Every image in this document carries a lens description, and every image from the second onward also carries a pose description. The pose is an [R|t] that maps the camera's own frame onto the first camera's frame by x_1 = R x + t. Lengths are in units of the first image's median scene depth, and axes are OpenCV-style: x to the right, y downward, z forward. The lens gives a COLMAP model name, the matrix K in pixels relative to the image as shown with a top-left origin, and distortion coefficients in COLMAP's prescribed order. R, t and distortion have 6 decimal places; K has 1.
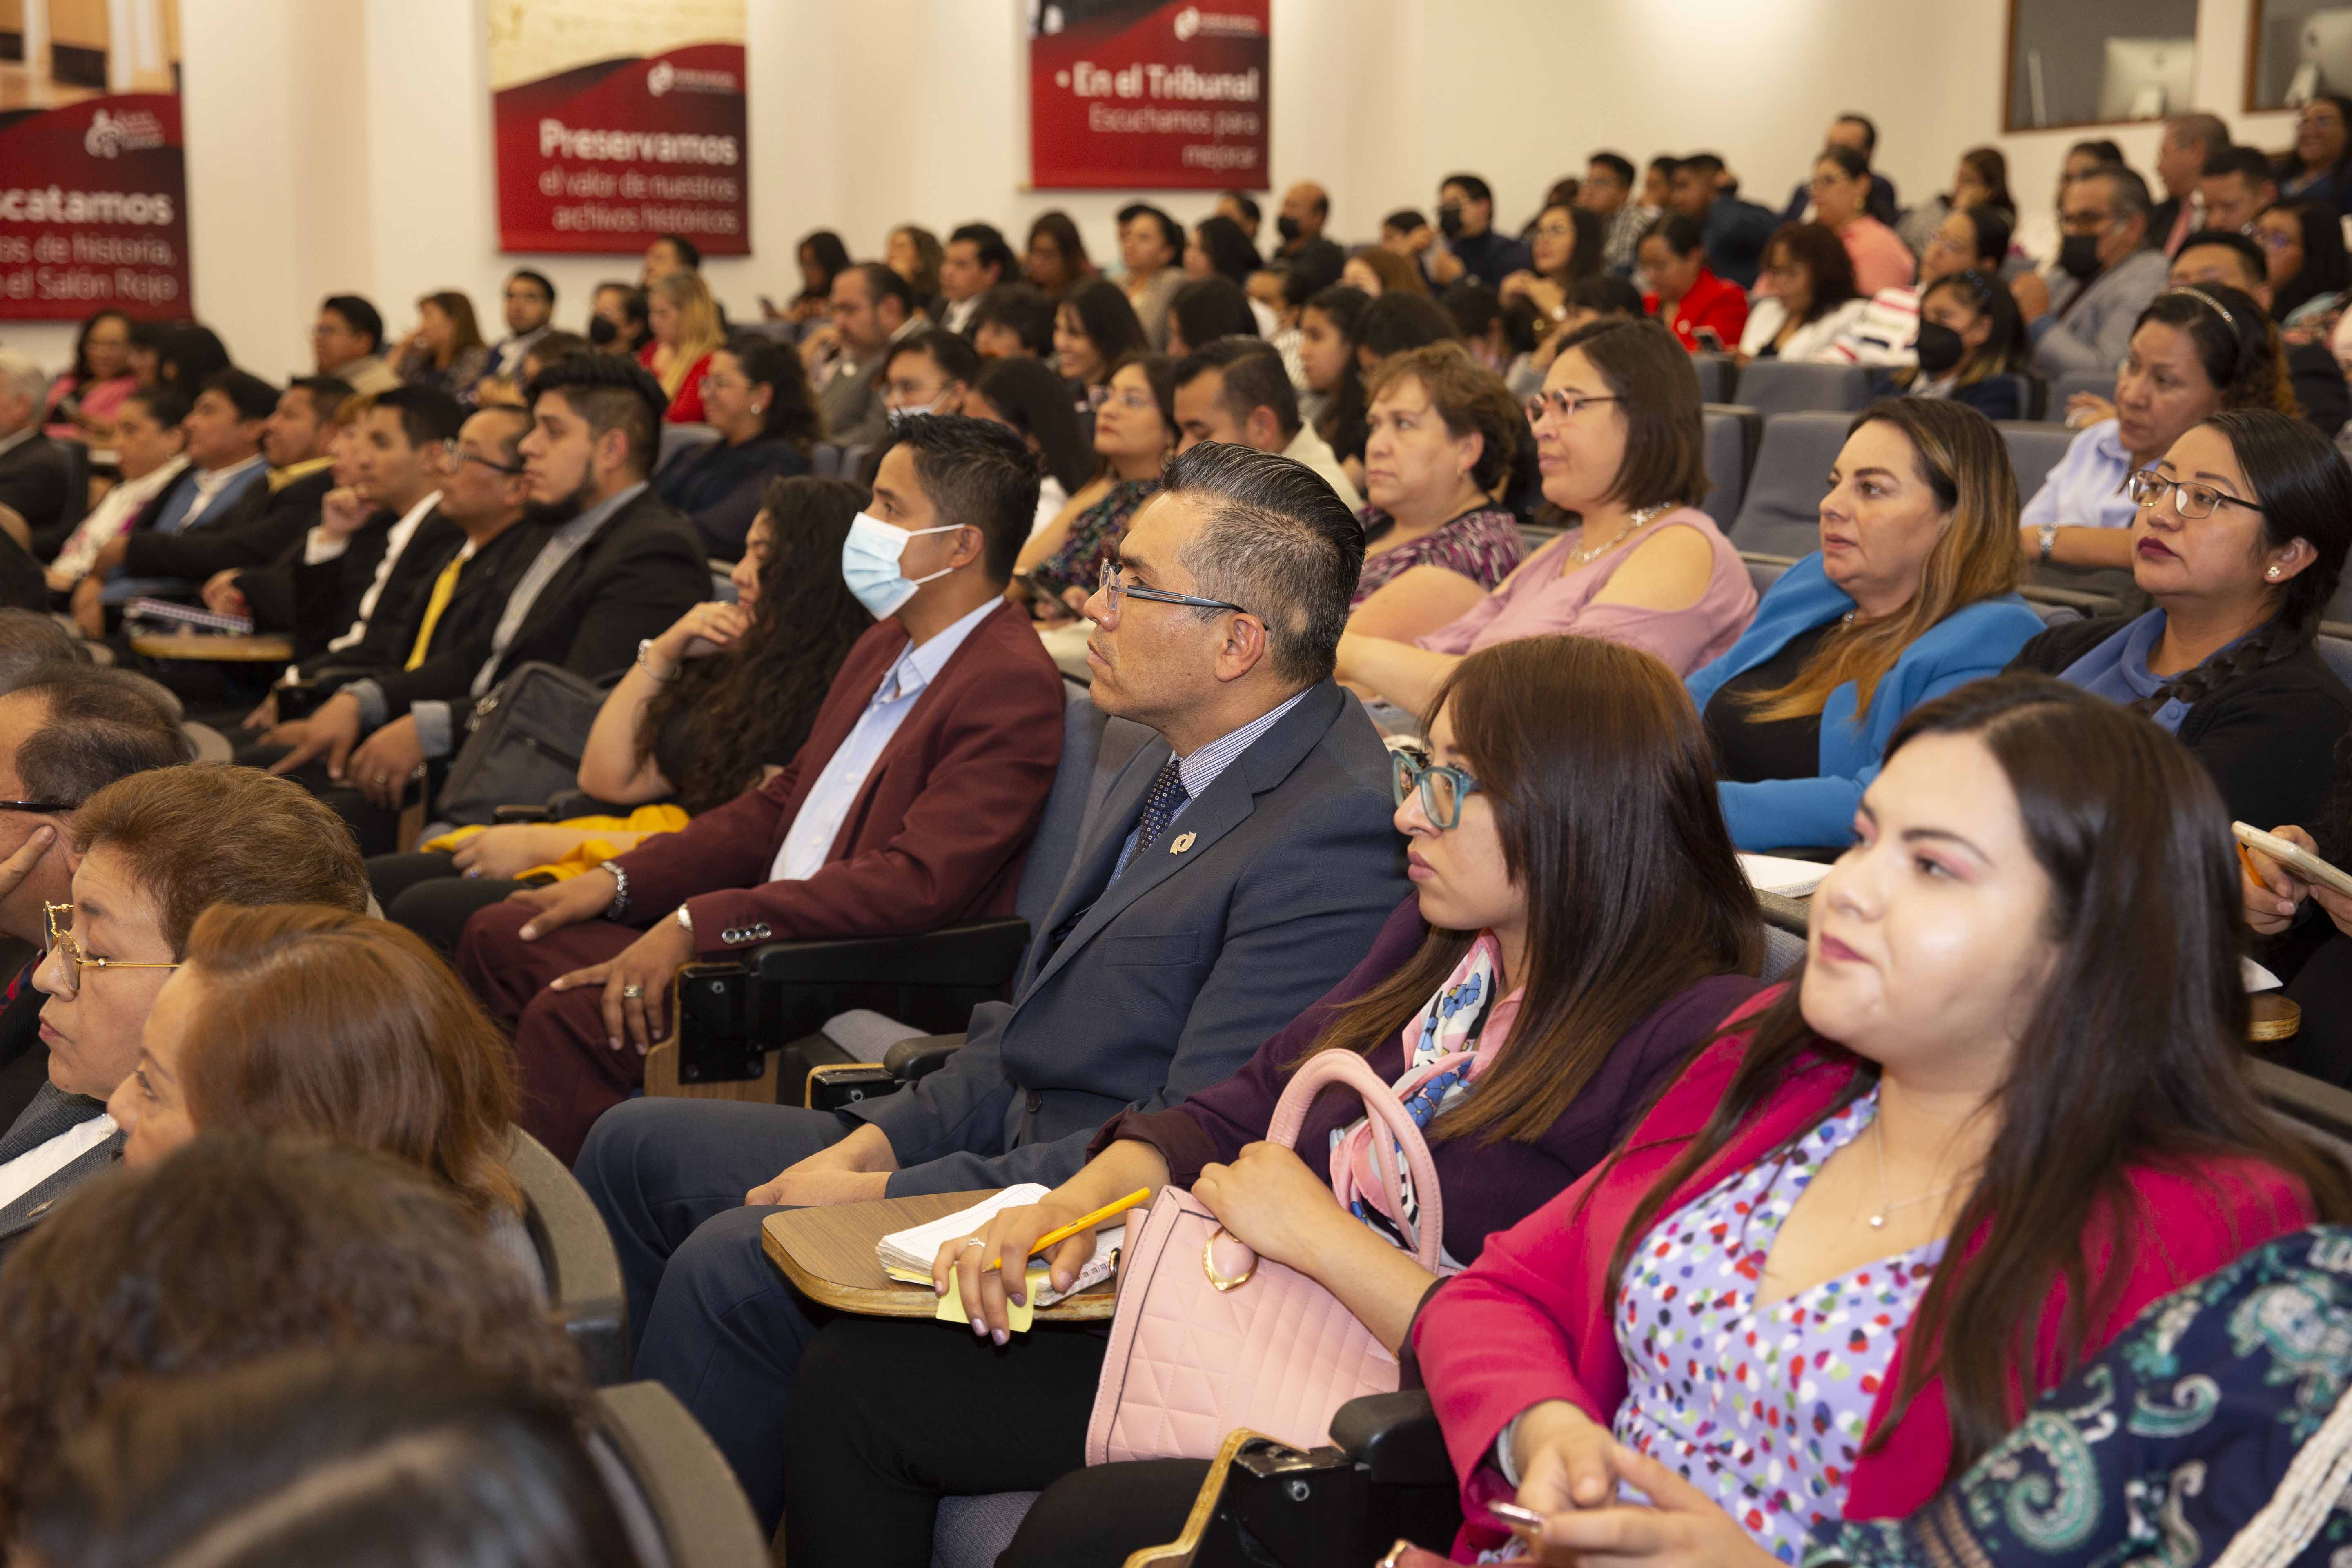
lens RADIAL K [[3221.4, 0, 1172.0], [0, 3221.4, 799.8], [0, 0, 1]] dist [0.131303, 0.000000]
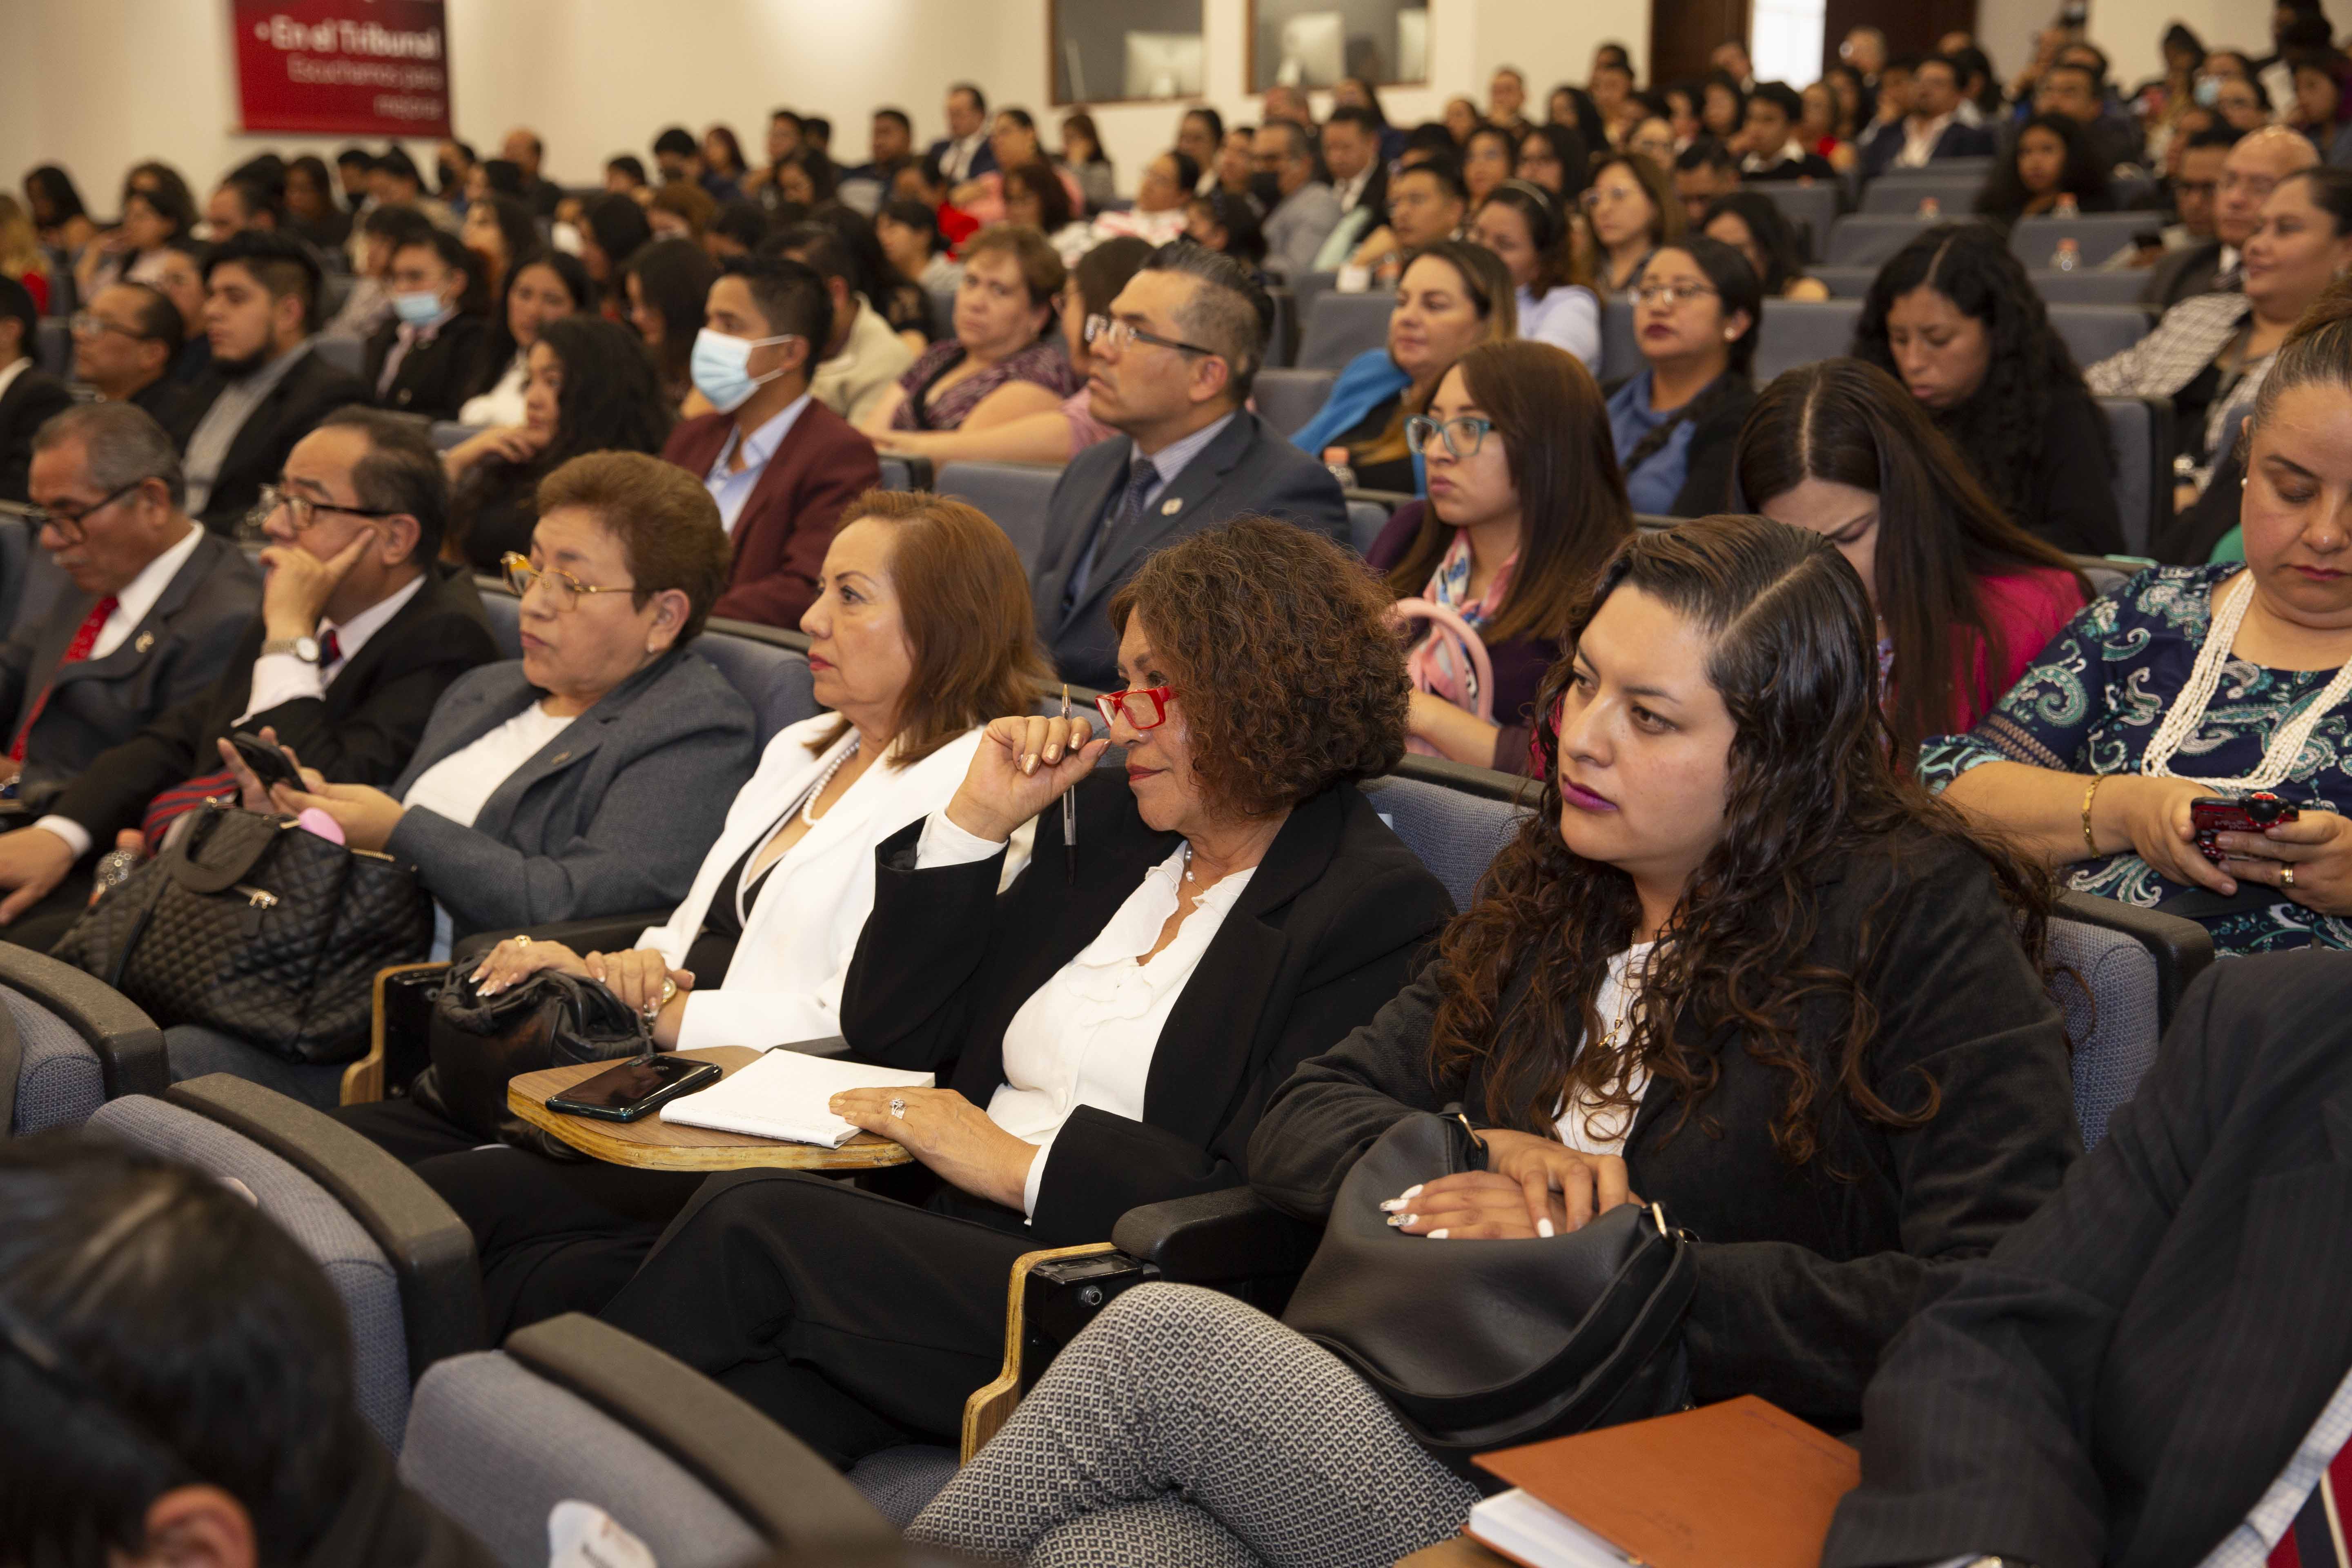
lens RADIAL K [[2901.8, 0, 1174.7], [0, 2901.8, 777.6], [0, 0, 1]] dist [0.109085, 0.000000]
pose [[0.942466, -0.062202, 0.328465, -0.319921], [0.055767, 0.998023, 0.028982, 0.070014], [-0.329618, -0.008997, 0.944071, -0.191303]]
